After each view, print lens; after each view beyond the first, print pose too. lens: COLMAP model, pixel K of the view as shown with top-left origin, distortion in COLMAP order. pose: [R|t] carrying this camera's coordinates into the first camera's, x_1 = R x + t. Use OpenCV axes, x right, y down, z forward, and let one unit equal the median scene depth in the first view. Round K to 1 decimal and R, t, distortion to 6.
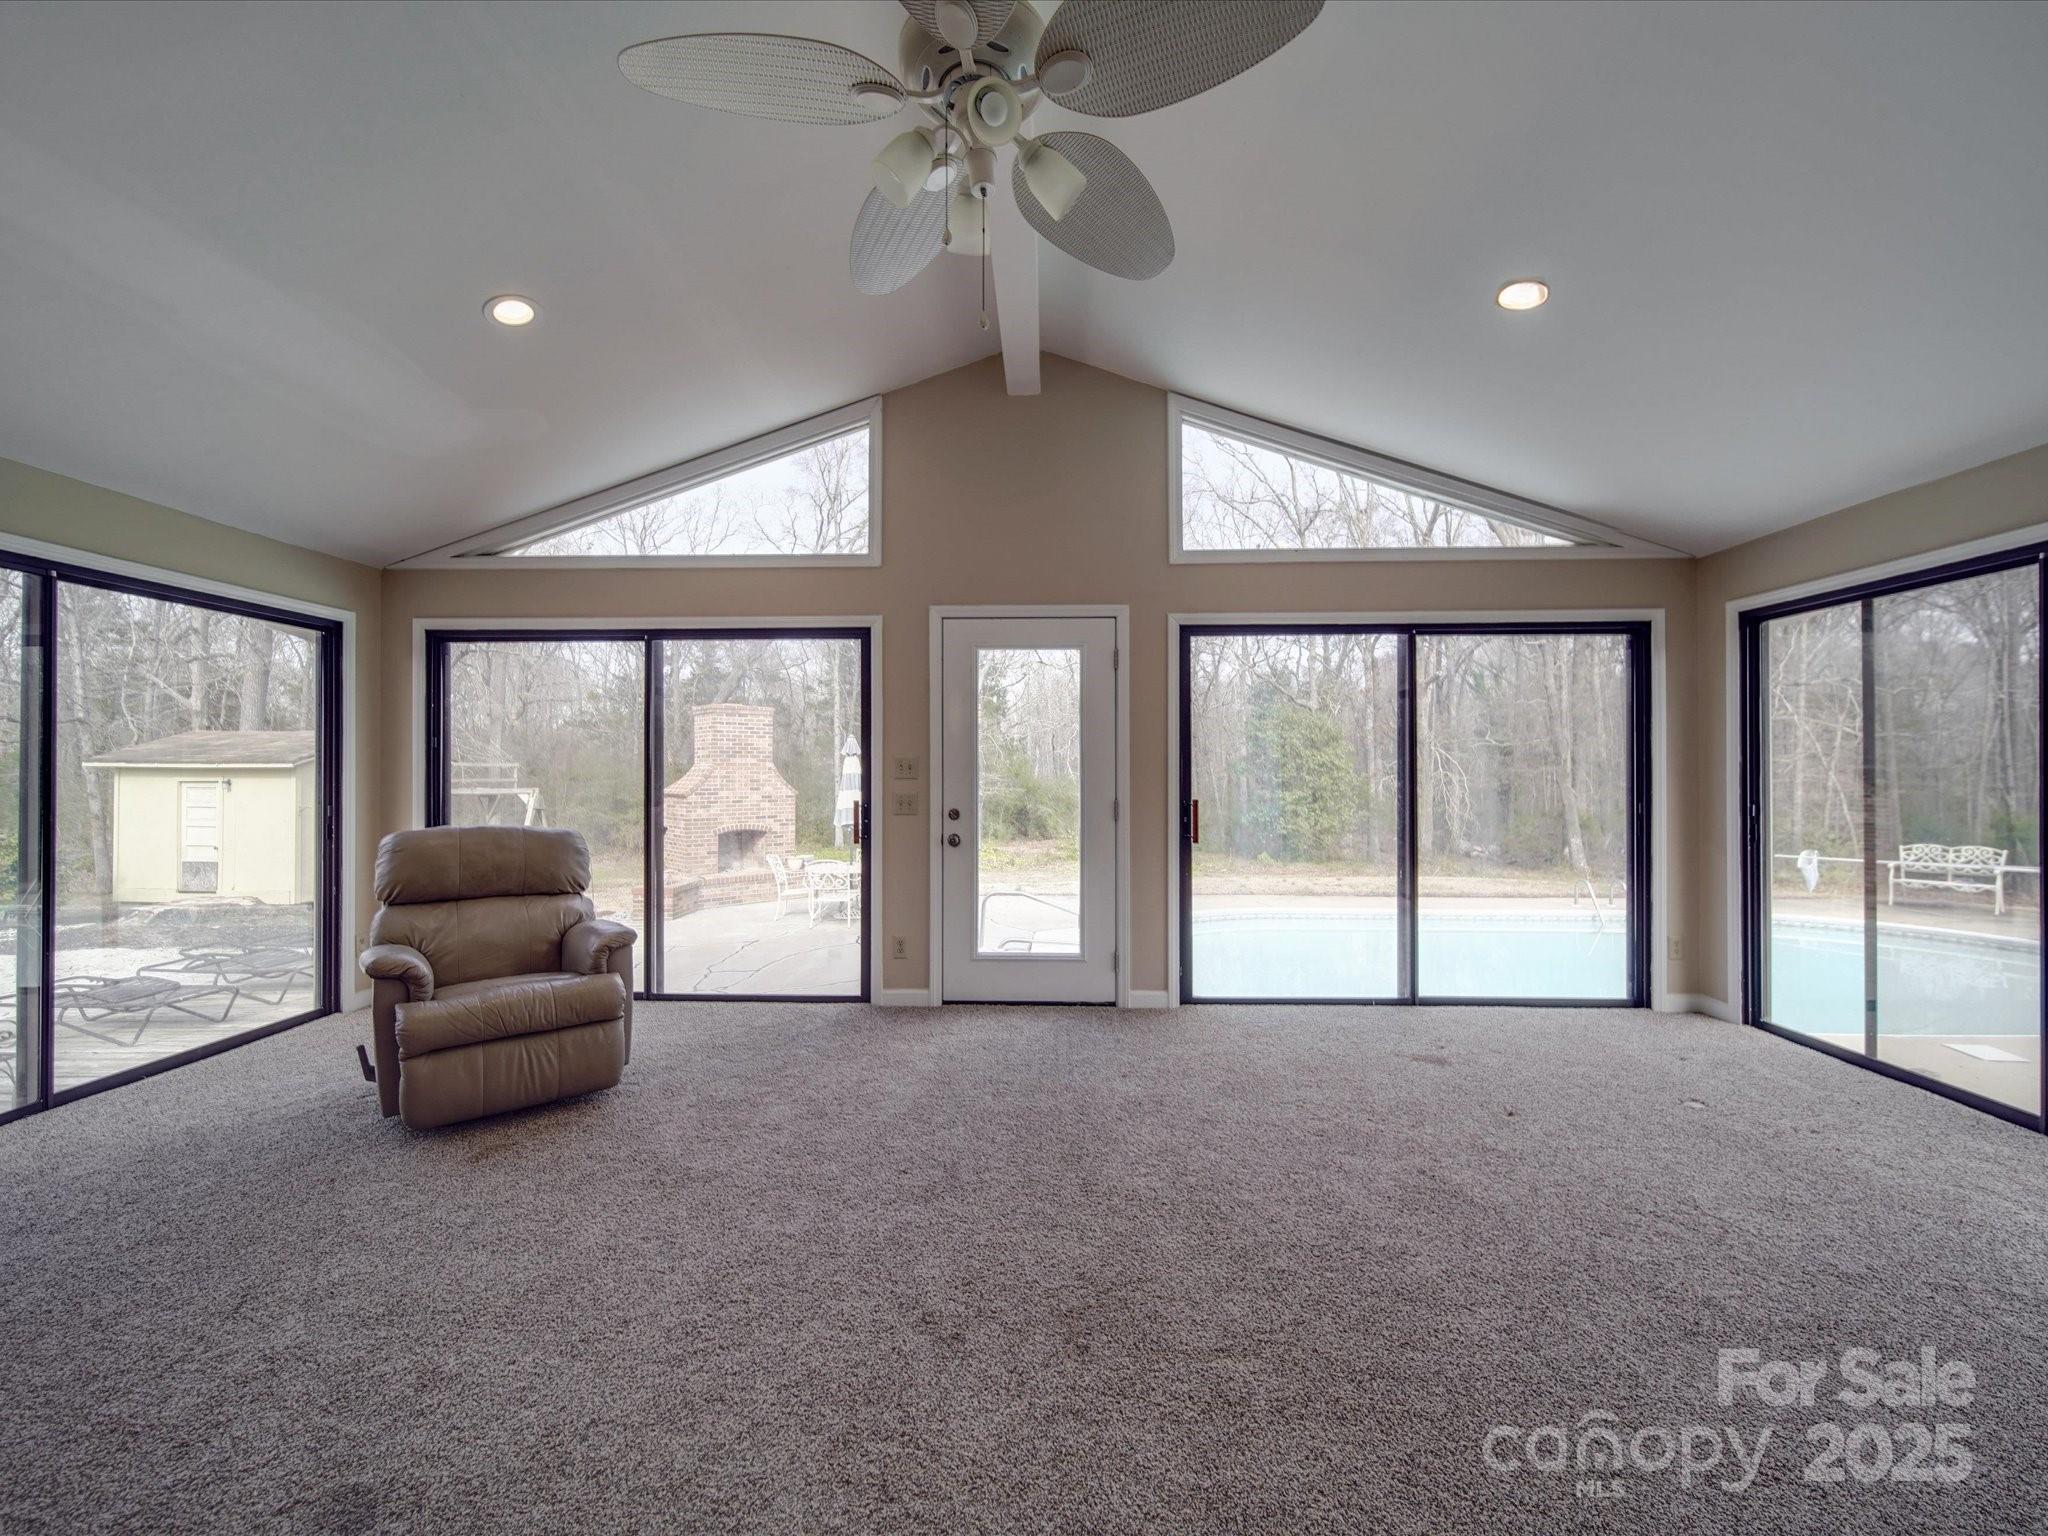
lens RADIAL K [[825.6, 0, 1024.0], [0, 825.6, 768.0], [0, 0, 1]] dist [-0.002788, -0.000144]
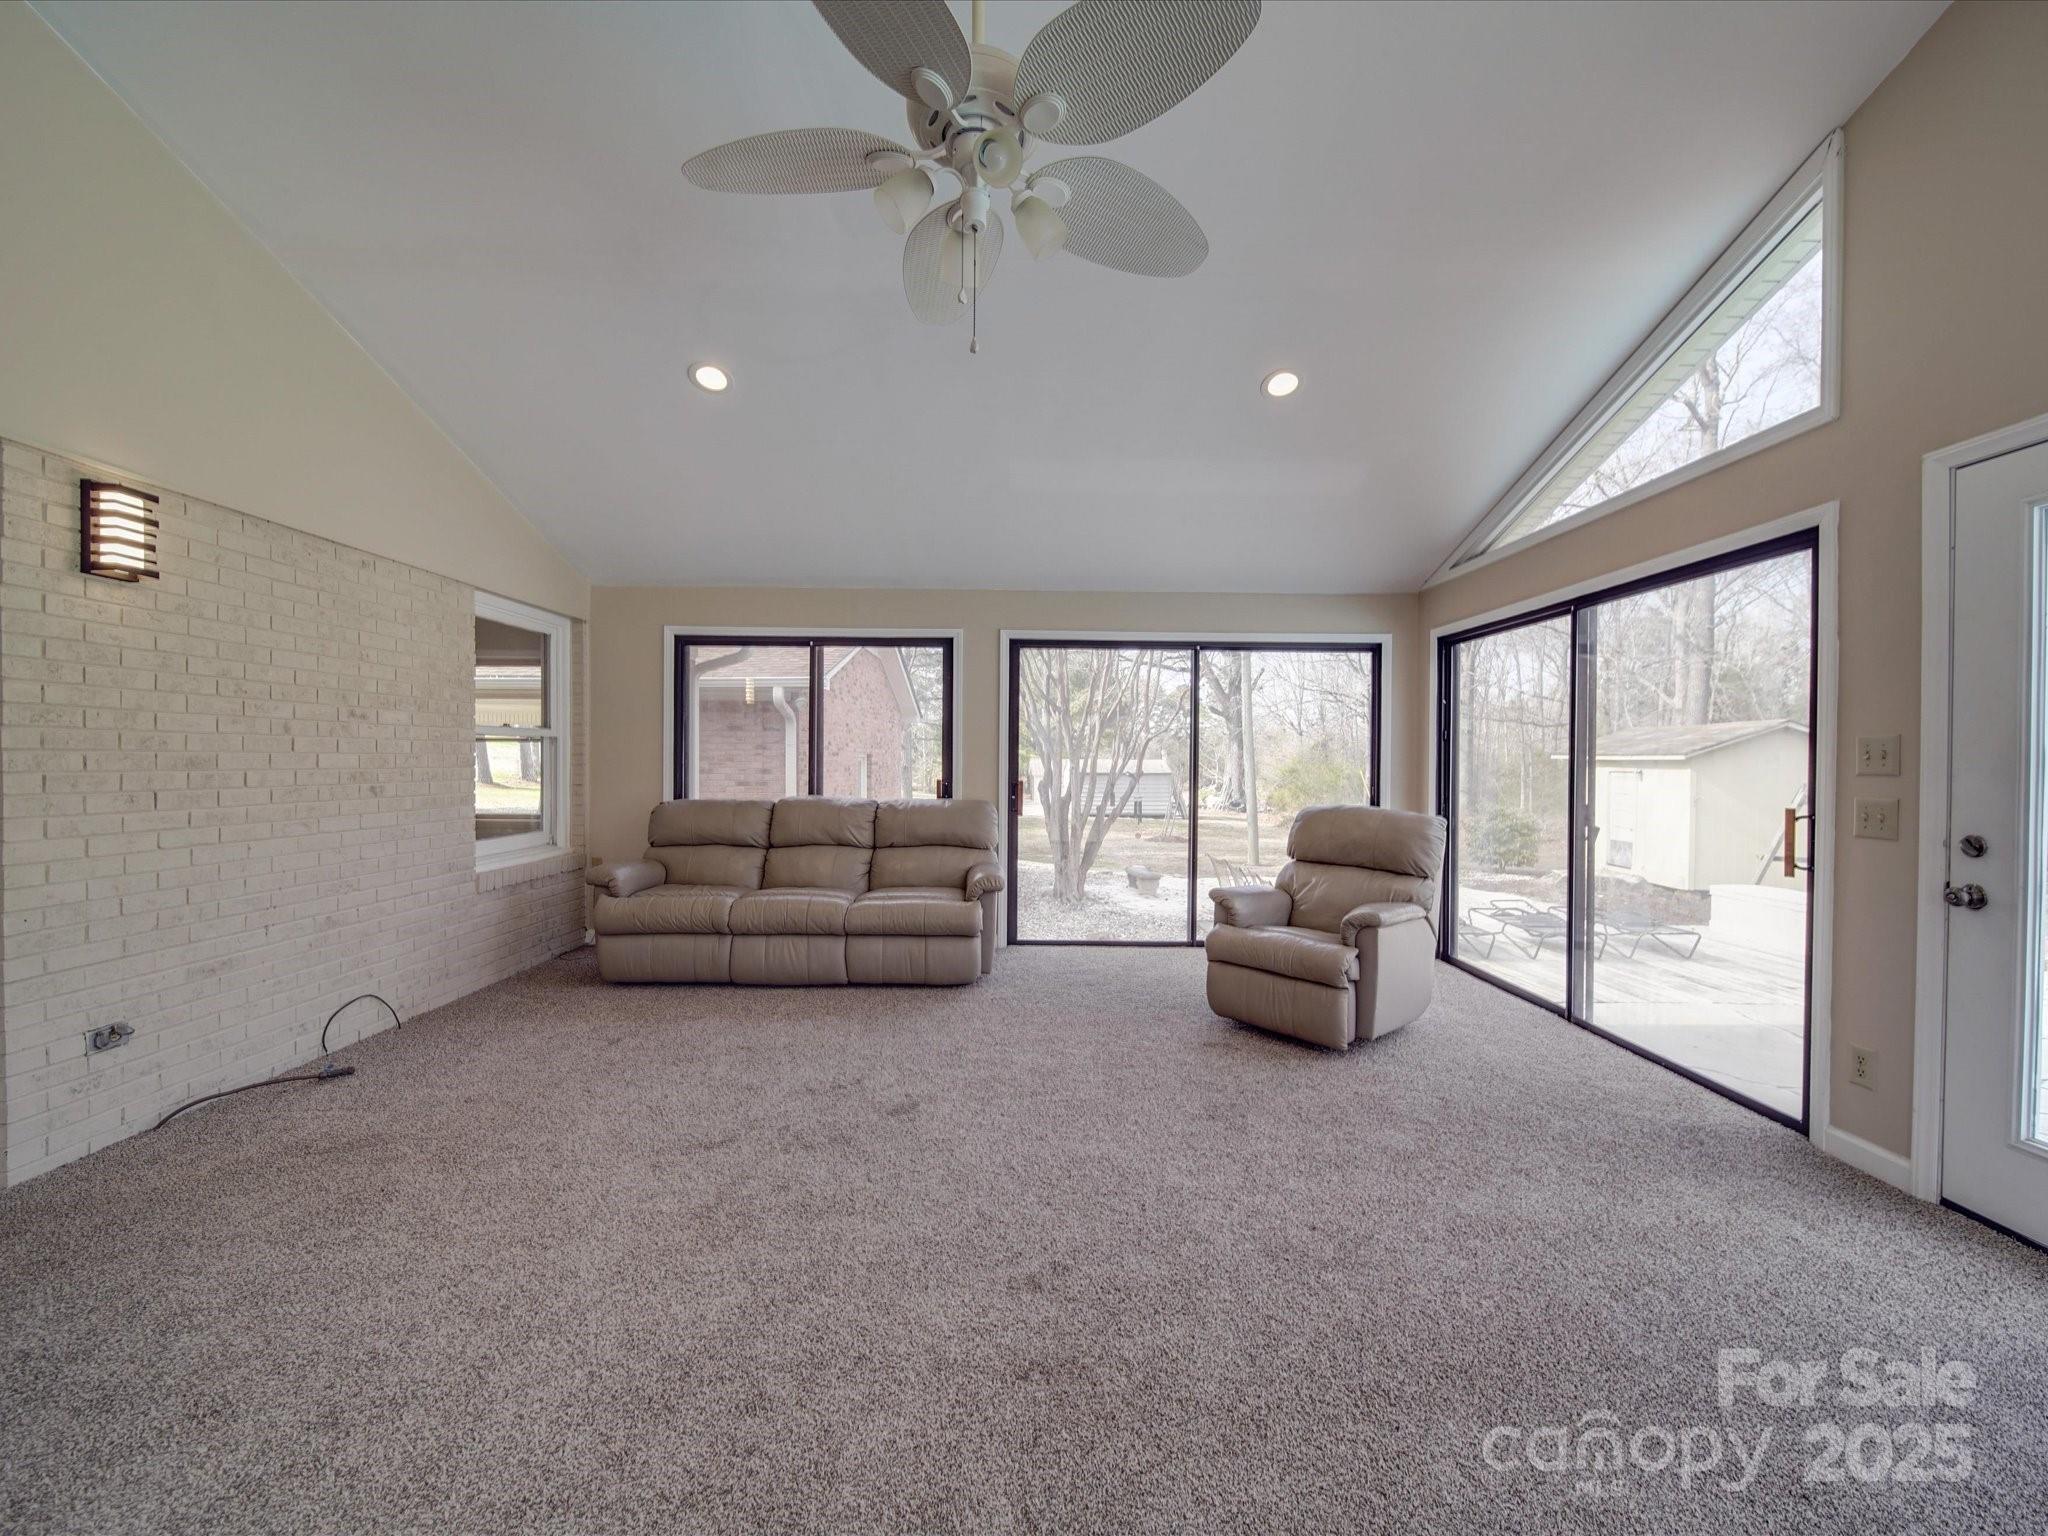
lens RADIAL K [[825.6, 0, 1024.0], [0, 825.6, 768.0], [0, 0, 1]] dist [-0.002788, -0.000144]
pose [[0.033469, 0.013502, -0.999349, 0.431840], [-0.006269, 0.999892, 0.013299, 0.004676], [0.999420, 0.005820, 0.033550, 0.424001]]
